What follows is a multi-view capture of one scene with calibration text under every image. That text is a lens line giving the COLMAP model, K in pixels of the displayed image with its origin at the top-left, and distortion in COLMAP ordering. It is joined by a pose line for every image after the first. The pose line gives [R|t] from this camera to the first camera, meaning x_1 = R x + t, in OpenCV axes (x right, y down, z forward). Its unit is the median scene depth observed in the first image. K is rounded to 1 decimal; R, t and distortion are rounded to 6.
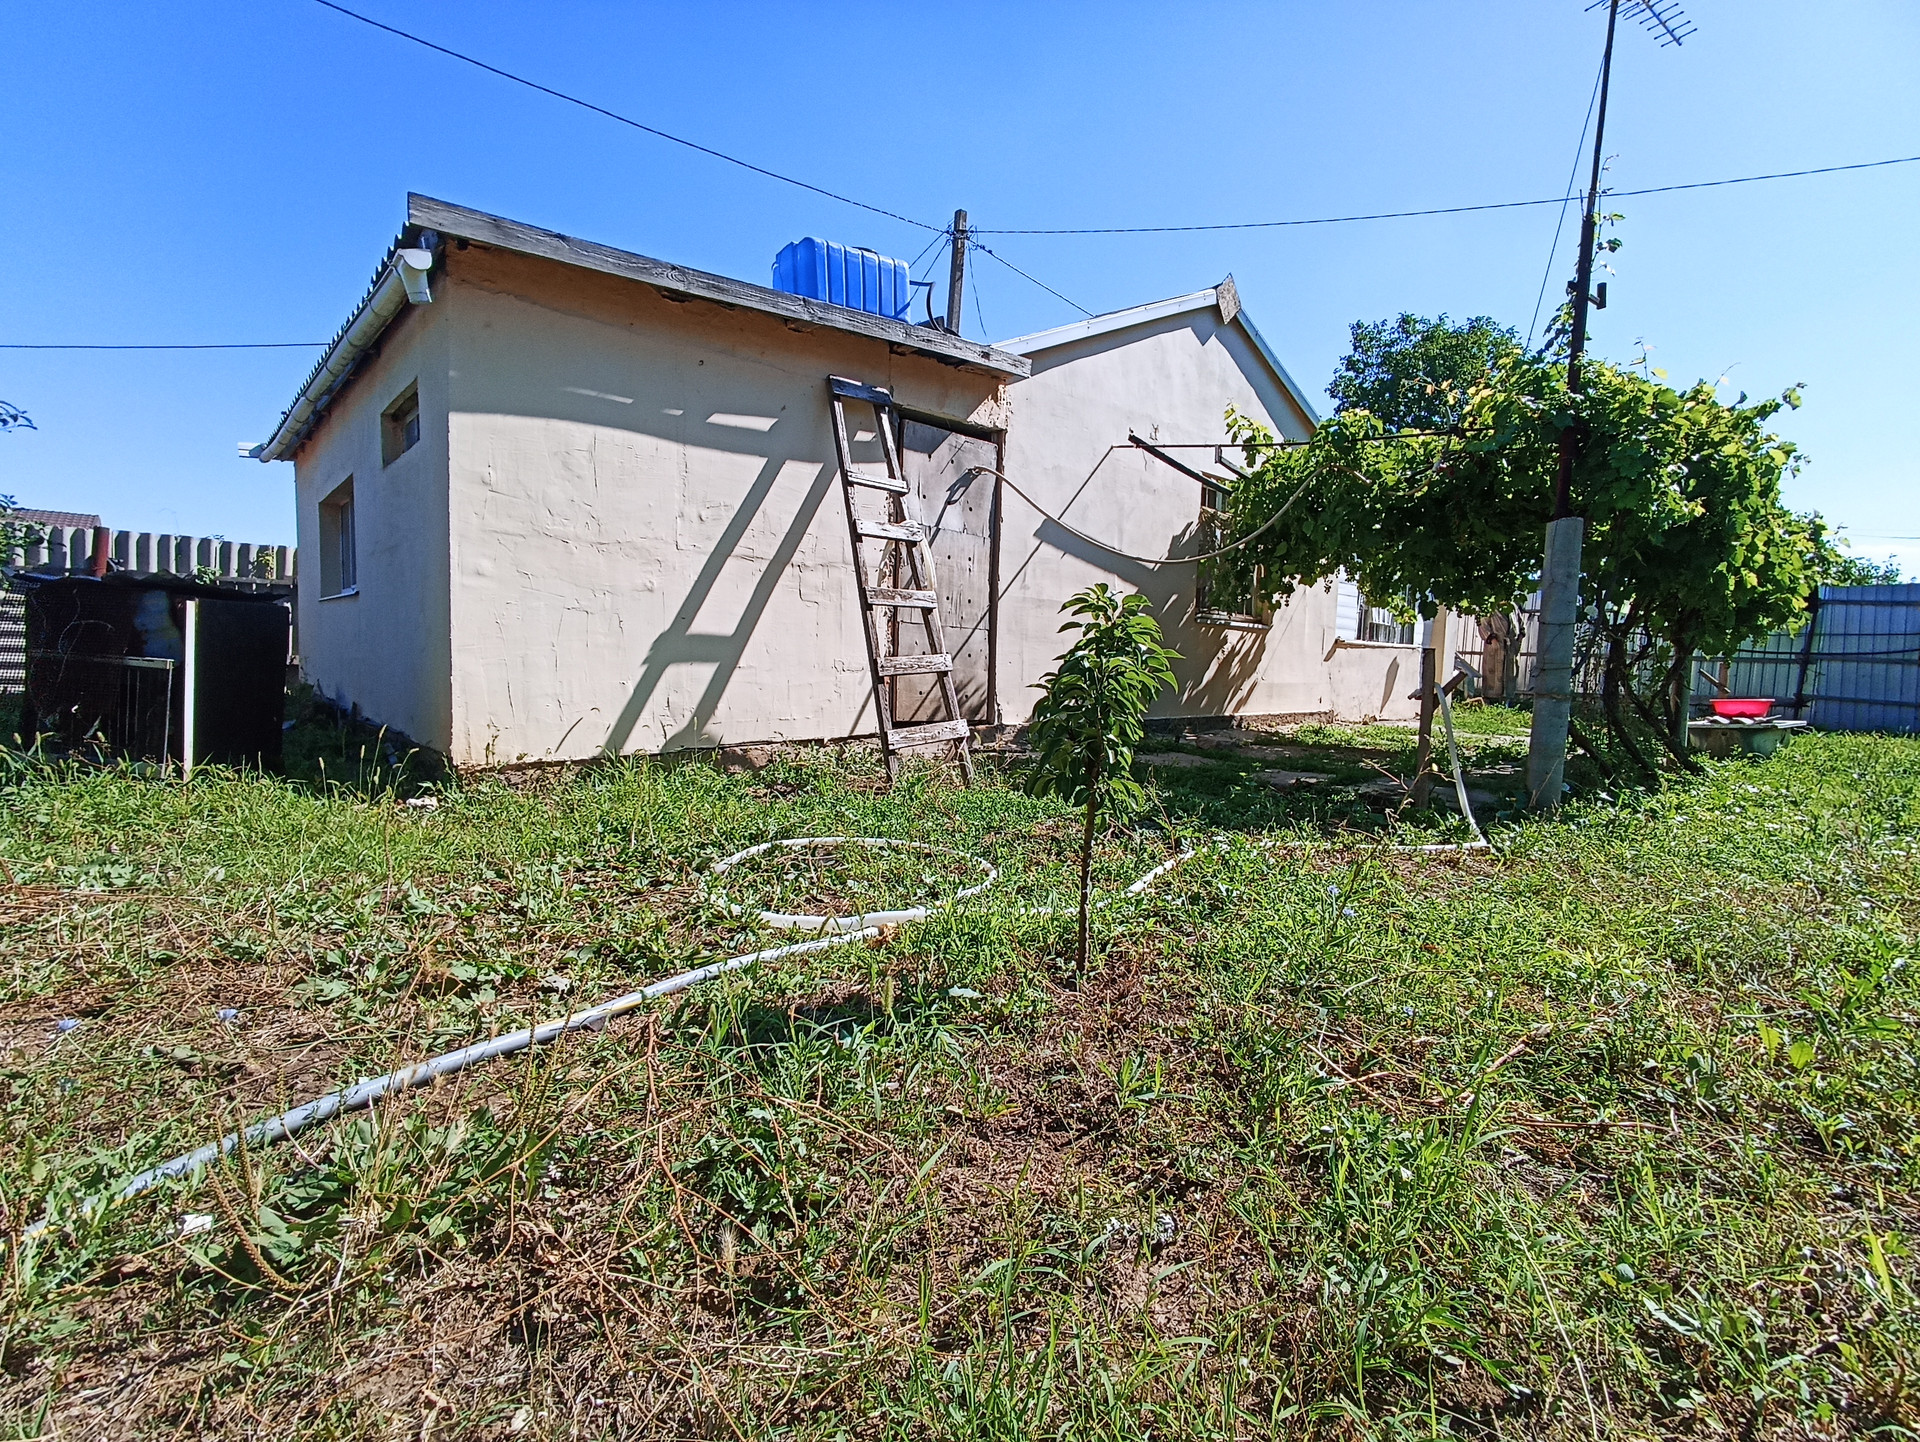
lens RADIAL K [[882.3, 0, 954.4], [0, 882.3, 721.1], [0, 0, 1]] dist [-0.000726, 0.000959]
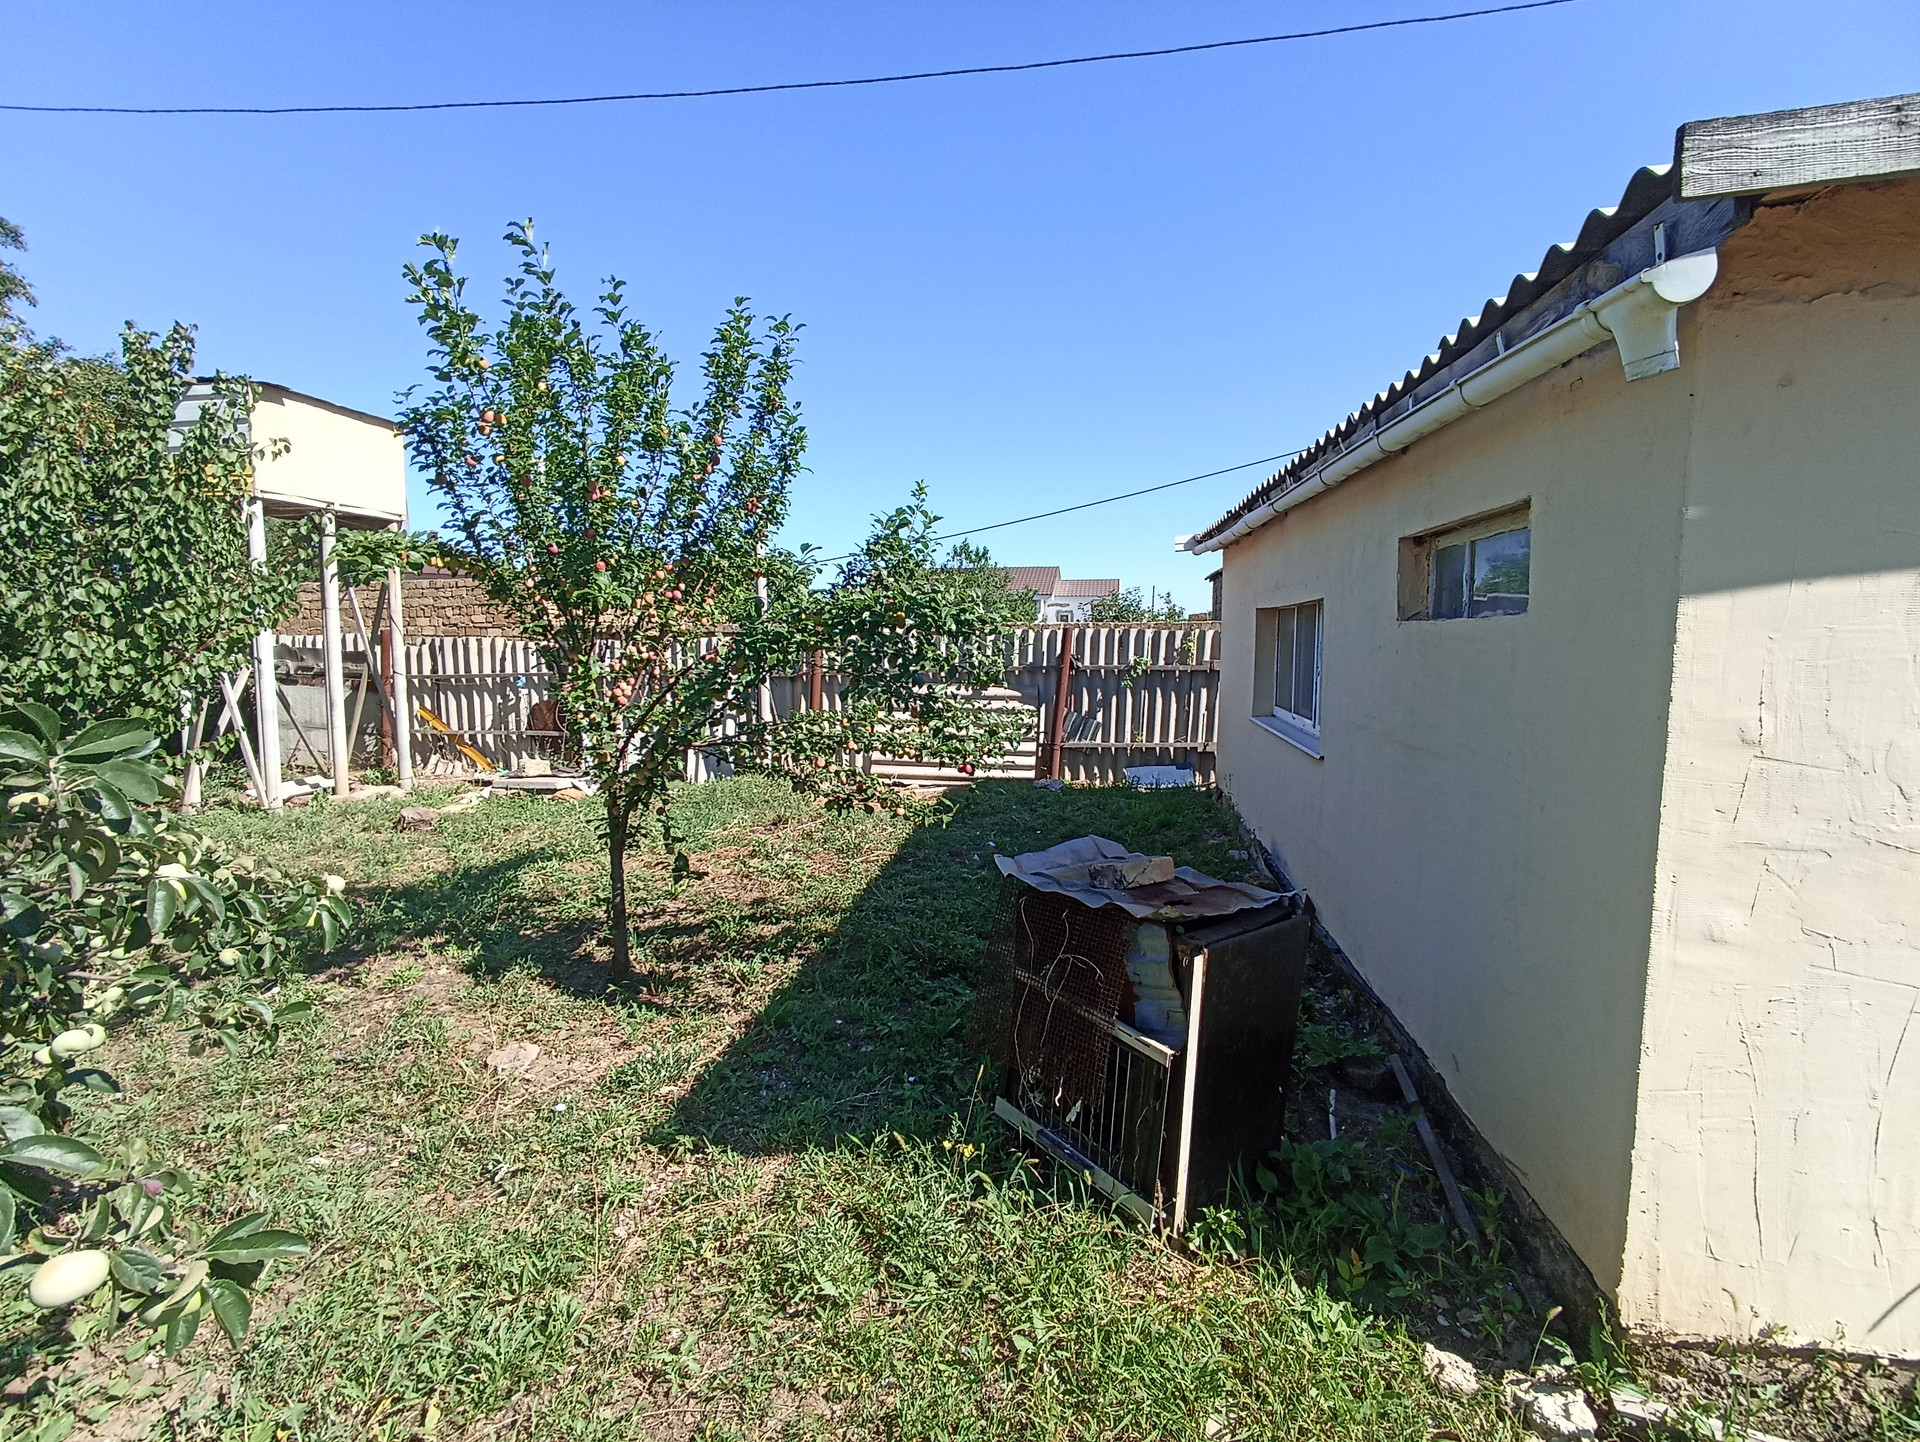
lens RADIAL K [[882.3, 0, 955.5], [0, 882.3, 719.4], [0, 0, 1]] dist [-0.000726, 0.000959]
pose [[0.638772, 0.046236, -0.768006, -0.441307], [-0.041726, 0.998806, 0.025426, -0.272842], [0.768264, 0.015805, 0.639938, 0.407678]]
